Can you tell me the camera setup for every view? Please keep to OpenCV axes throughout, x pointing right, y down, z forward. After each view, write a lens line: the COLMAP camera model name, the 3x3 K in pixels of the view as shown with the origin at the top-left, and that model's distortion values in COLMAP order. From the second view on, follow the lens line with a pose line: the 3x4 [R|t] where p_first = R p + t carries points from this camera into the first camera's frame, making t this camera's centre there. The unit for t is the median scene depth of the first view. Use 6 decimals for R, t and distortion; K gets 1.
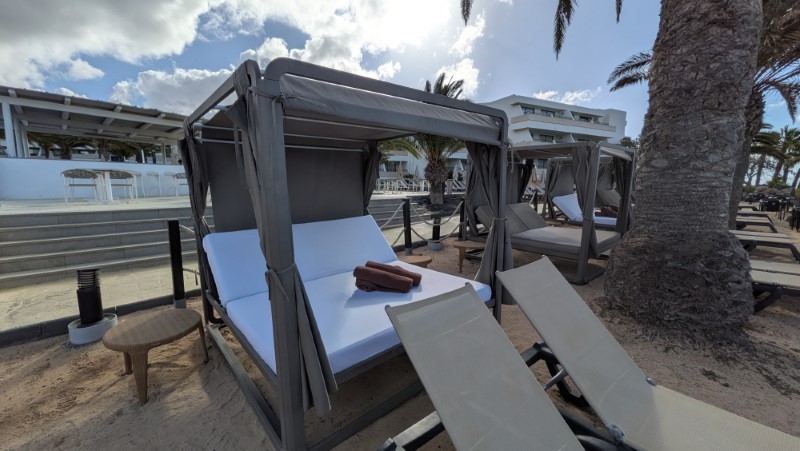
lens RADIAL K [[324.1, 0, 404.4], [0, 324.1, 222.9], [0, 0, 1]] dist [-0.007680, -0.000112]
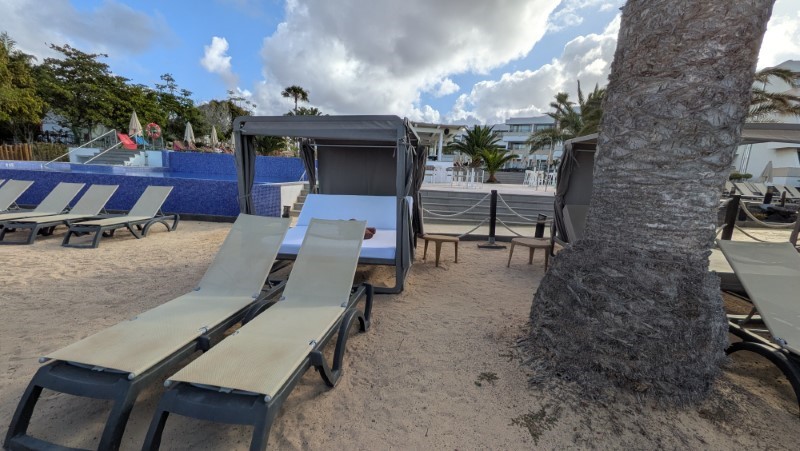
lens RADIAL K [[342.3, 0, 400.0], [0, 342.3, 225.5], [0, 0, 1]] dist [0.026427, -0.000308]
pose [[0.636564, 0.144458, -0.757574, 1.240581], [-0.142927, 0.987382, 0.068182, 0.004063], [0.757864, 0.064875, 0.649179, 0.104892]]
